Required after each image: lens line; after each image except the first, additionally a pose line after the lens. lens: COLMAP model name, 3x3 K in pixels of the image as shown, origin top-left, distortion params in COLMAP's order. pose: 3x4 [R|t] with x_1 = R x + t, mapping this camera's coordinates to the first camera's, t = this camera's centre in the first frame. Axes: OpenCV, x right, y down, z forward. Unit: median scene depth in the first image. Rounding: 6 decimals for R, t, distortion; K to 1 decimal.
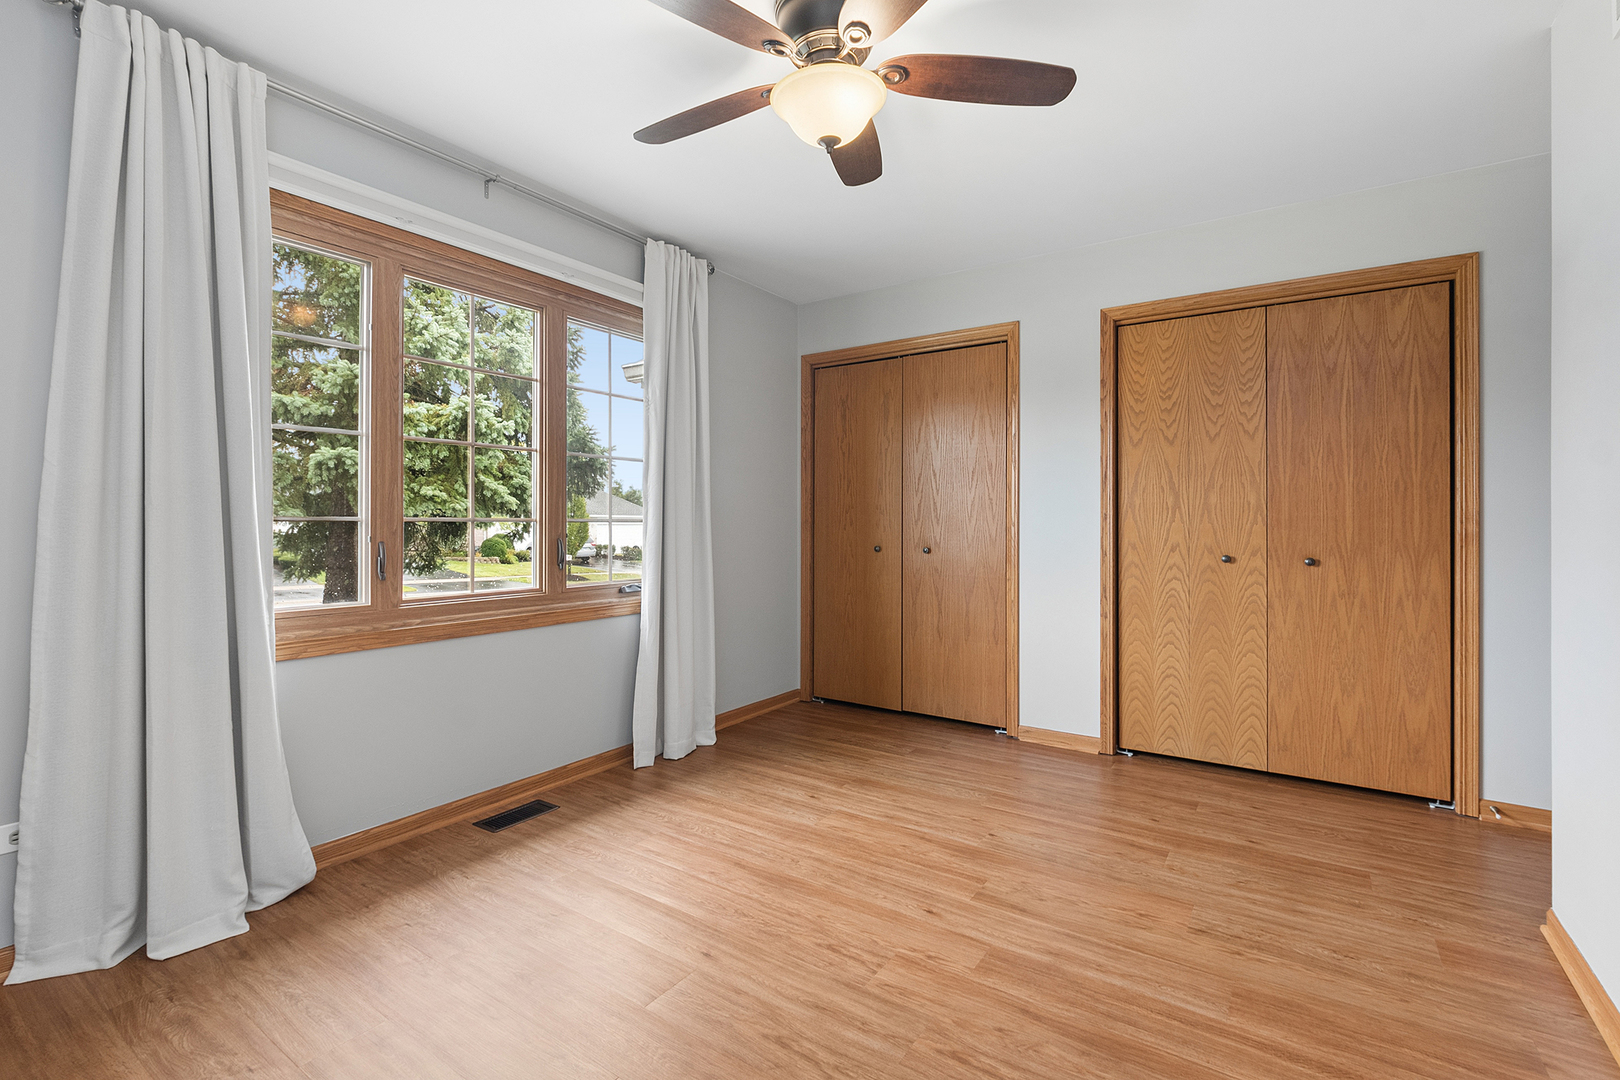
lens RADIAL K [[723.2, 0, 800.8], [0, 723.2, 510.8], [0, 0, 1]] dist [-0.000792, -0.000608]
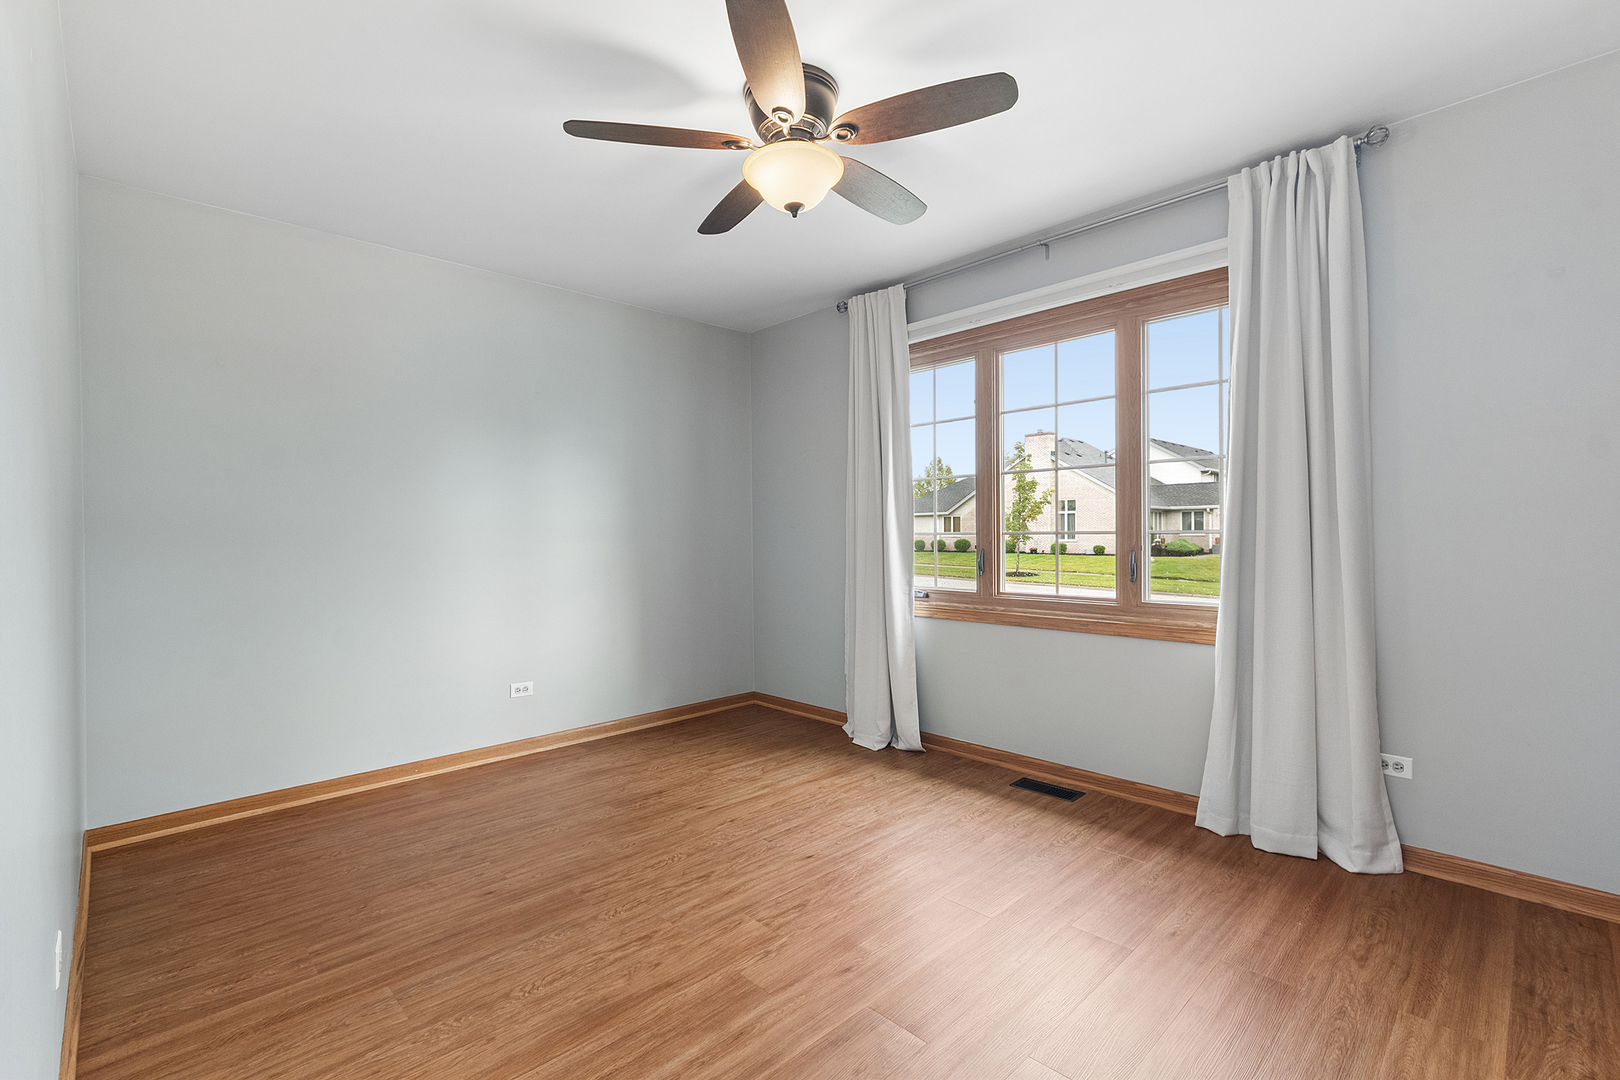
lens RADIAL K [[712.3, 0, 813.0], [0, 712.3, 529.5], [0, 0, 1]] dist [0.000798, 0.000127]
pose [[-0.176807, -0.006871, -0.984222, 0.790218], [0.022162, 0.999694, -0.010960, 0.011011], [0.983996, -0.023750, -0.176601, 0.838735]]
